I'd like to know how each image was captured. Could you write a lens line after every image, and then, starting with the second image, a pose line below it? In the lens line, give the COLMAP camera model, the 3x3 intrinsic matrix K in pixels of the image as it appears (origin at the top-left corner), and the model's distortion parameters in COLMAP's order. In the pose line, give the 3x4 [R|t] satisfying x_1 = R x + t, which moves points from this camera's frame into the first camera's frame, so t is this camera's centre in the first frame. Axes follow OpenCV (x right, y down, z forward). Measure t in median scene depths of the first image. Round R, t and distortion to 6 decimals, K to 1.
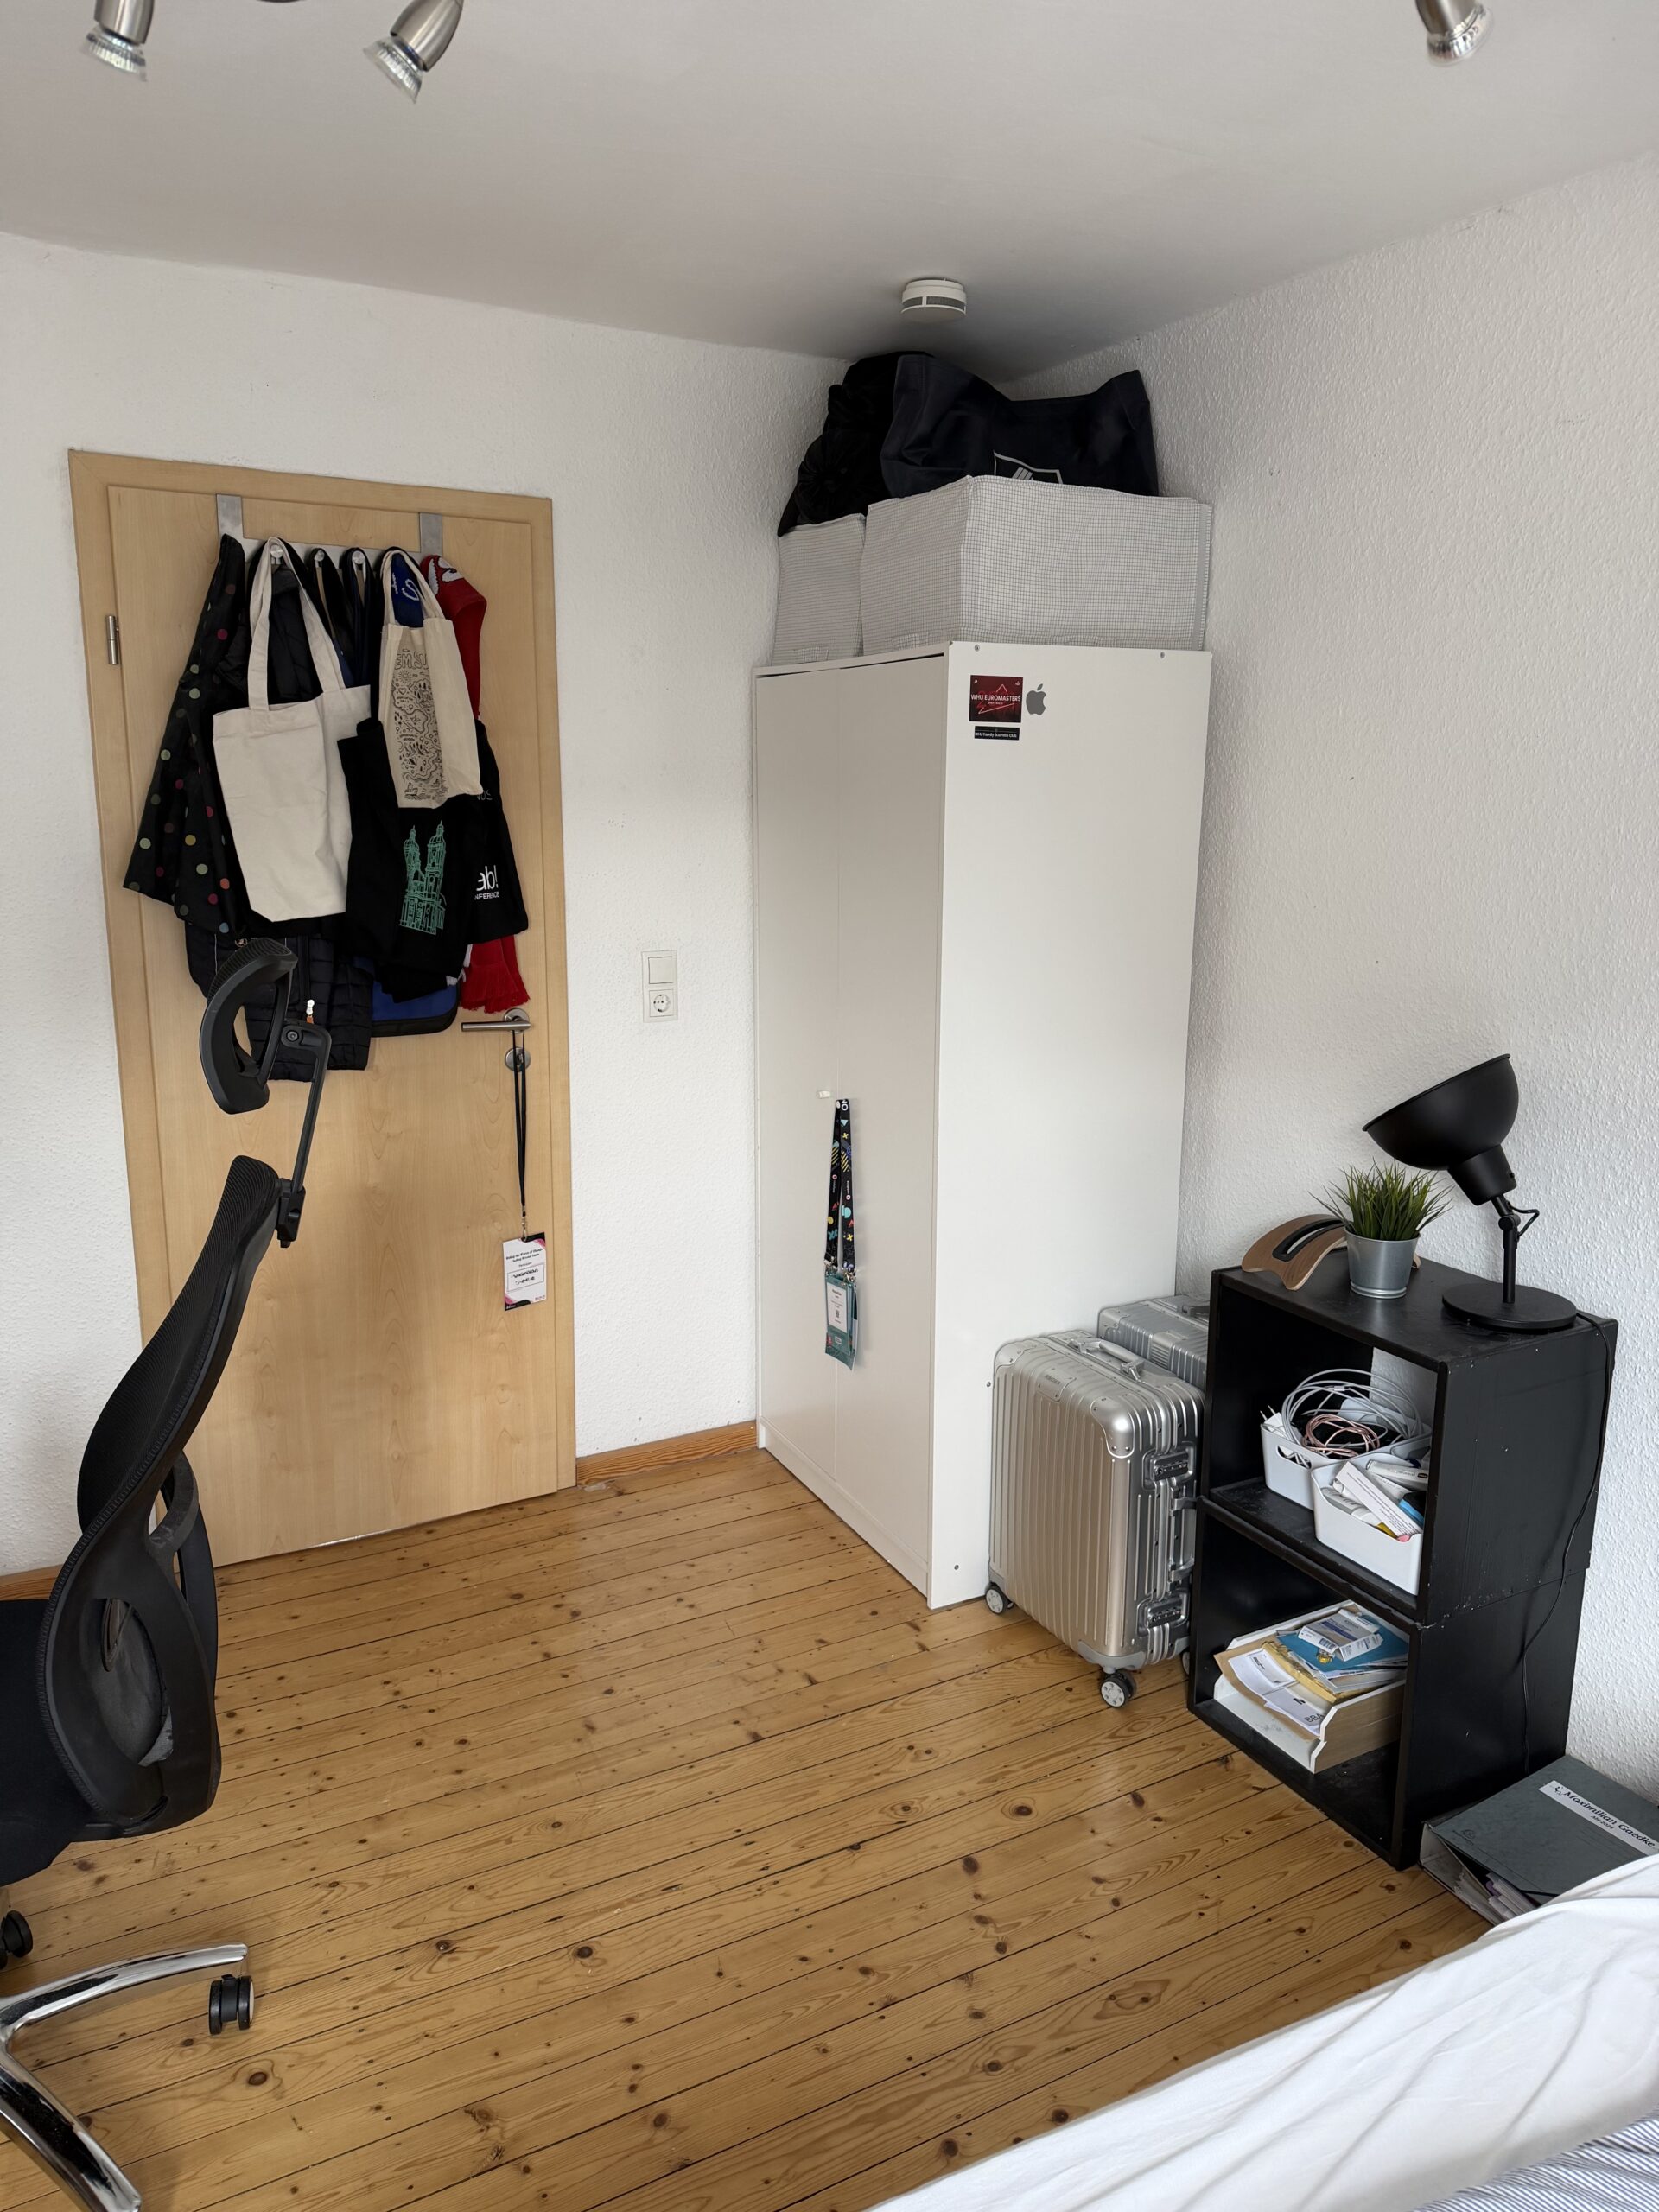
lens RADIAL K [[1600.5, 0, 829.5], [0, 1600.5, 1106.0], [0, 0, 1]] dist [0.005670, -0.002972]
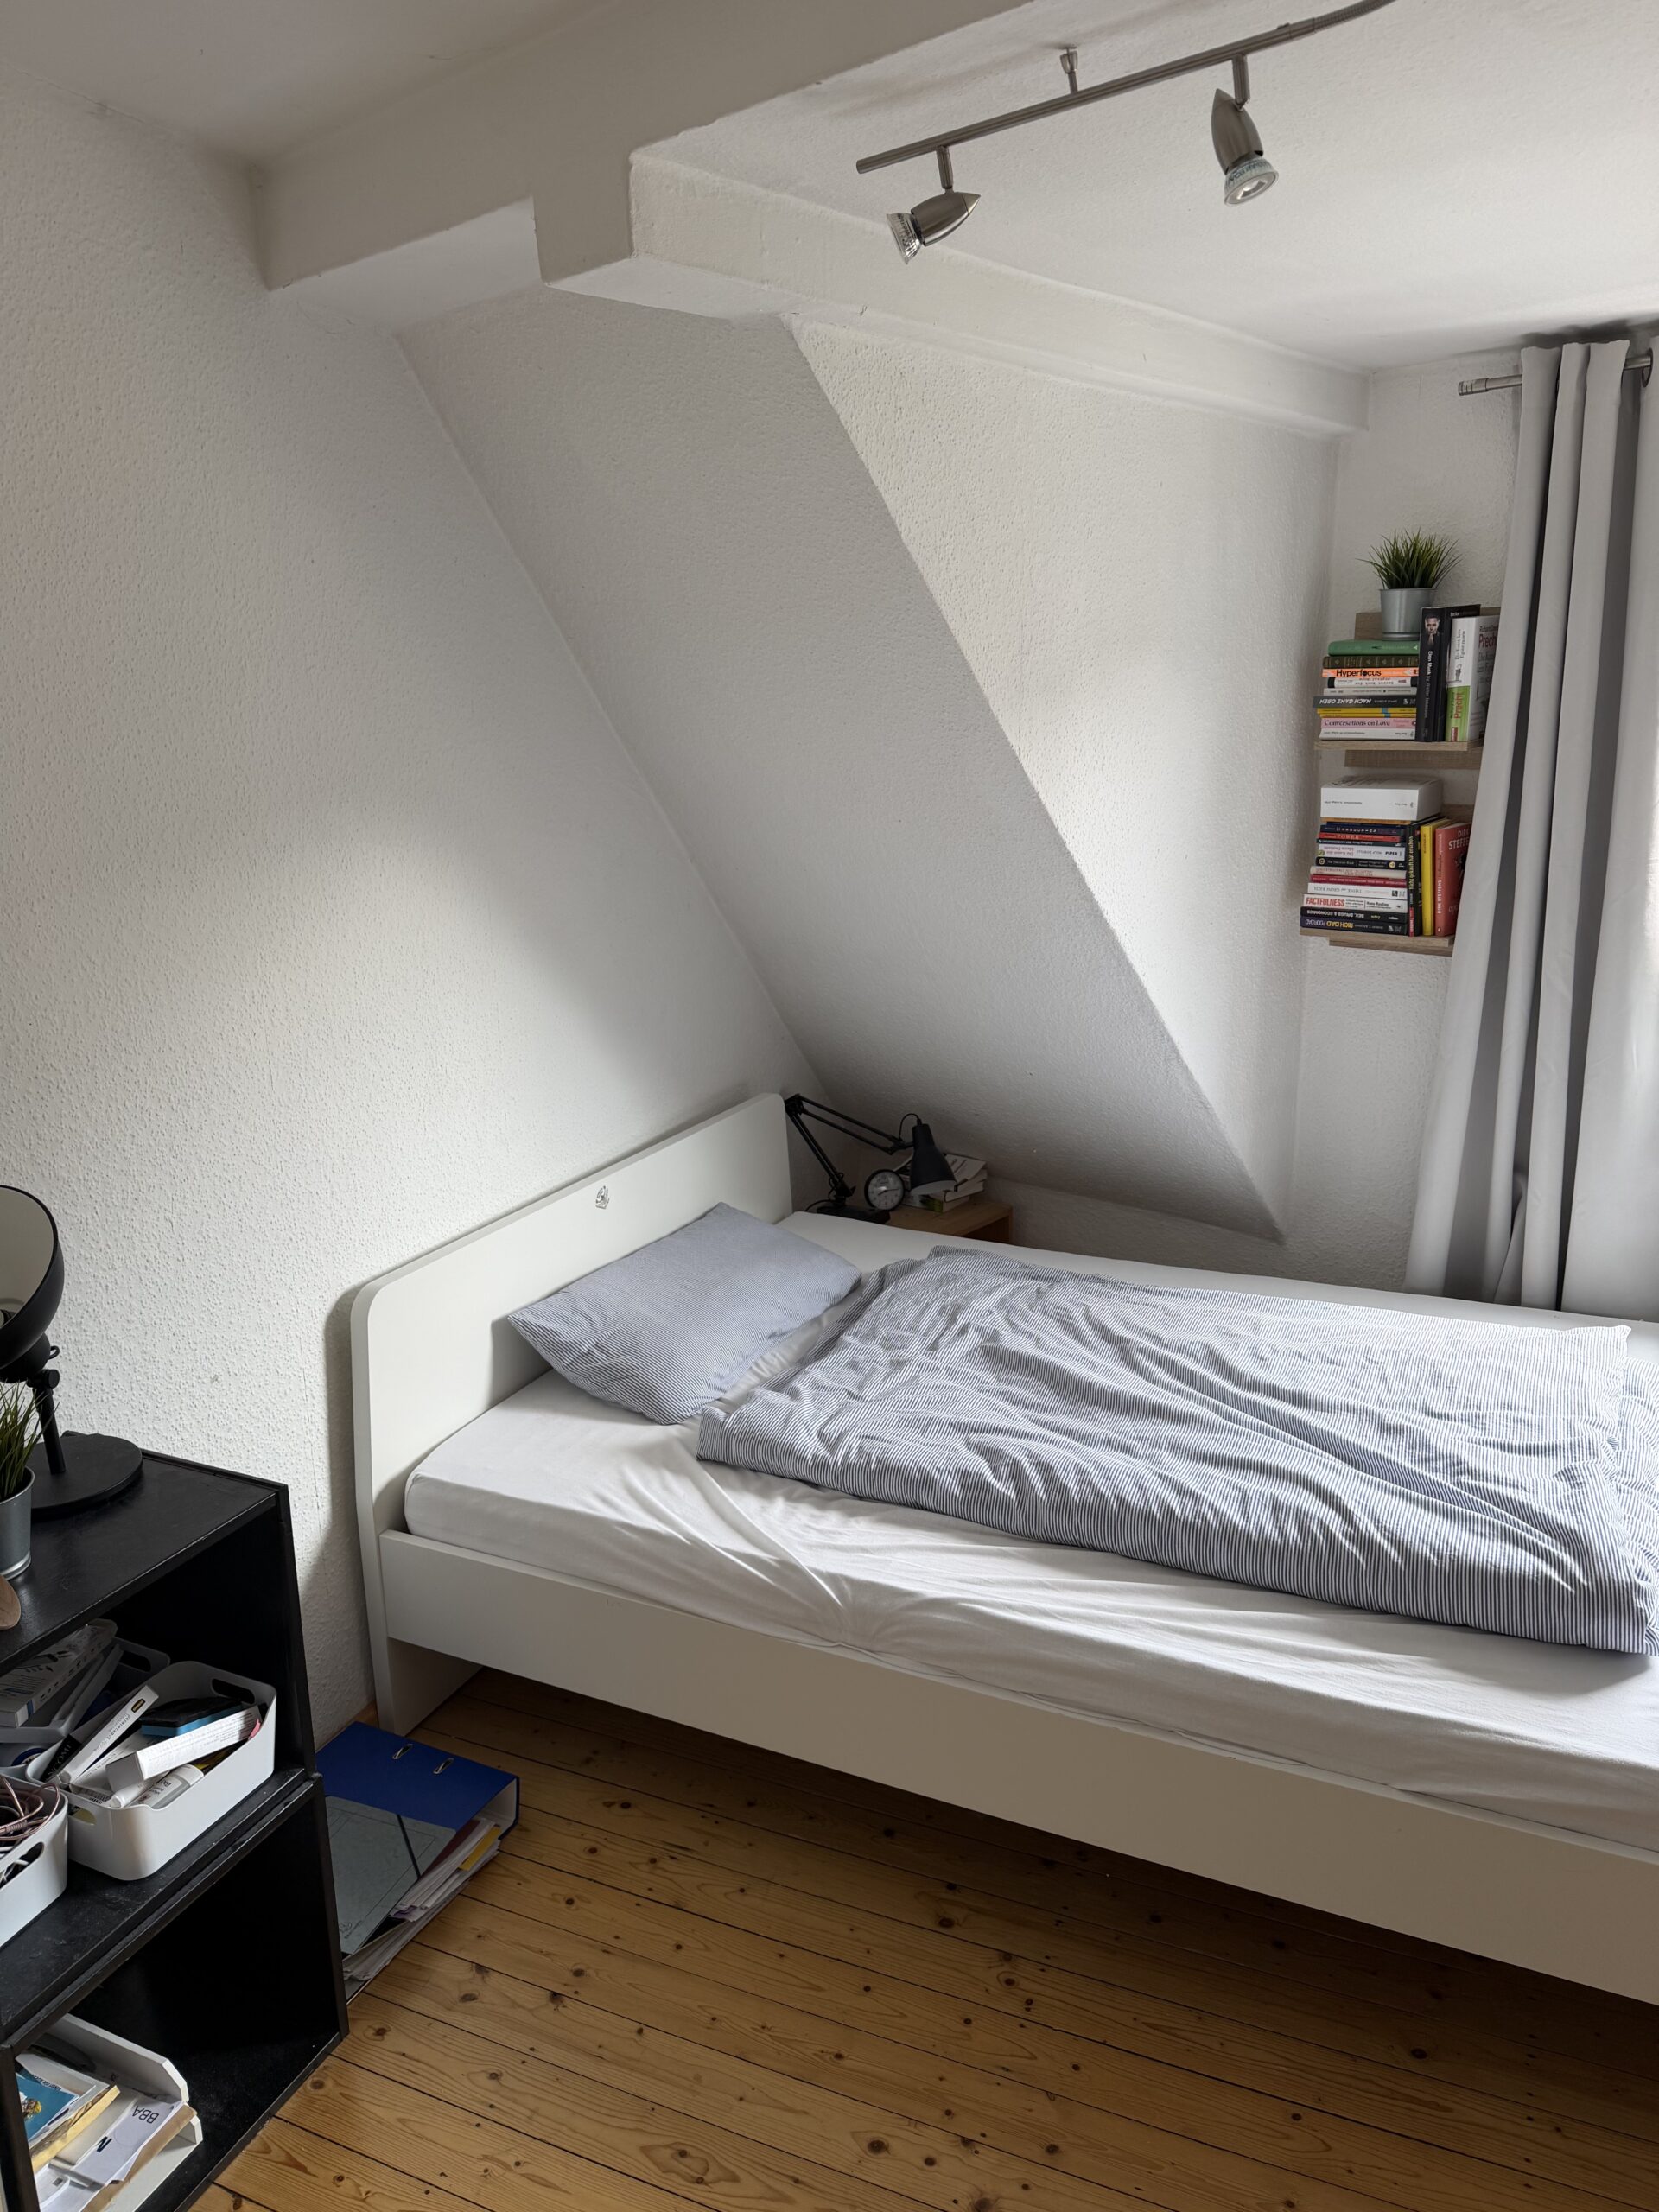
lens RADIAL K [[1600.5, 0, 829.5], [0, 1600.5, 1106.0], [0, 0, 1]] dist [0.005670, -0.002972]
pose [[-0.616995, -0.188779, 0.763989, -0.433975], [0.175533, 0.913332, 0.367442, -0.301002], [-0.767141, 0.360815, -0.530385, 1.201021]]
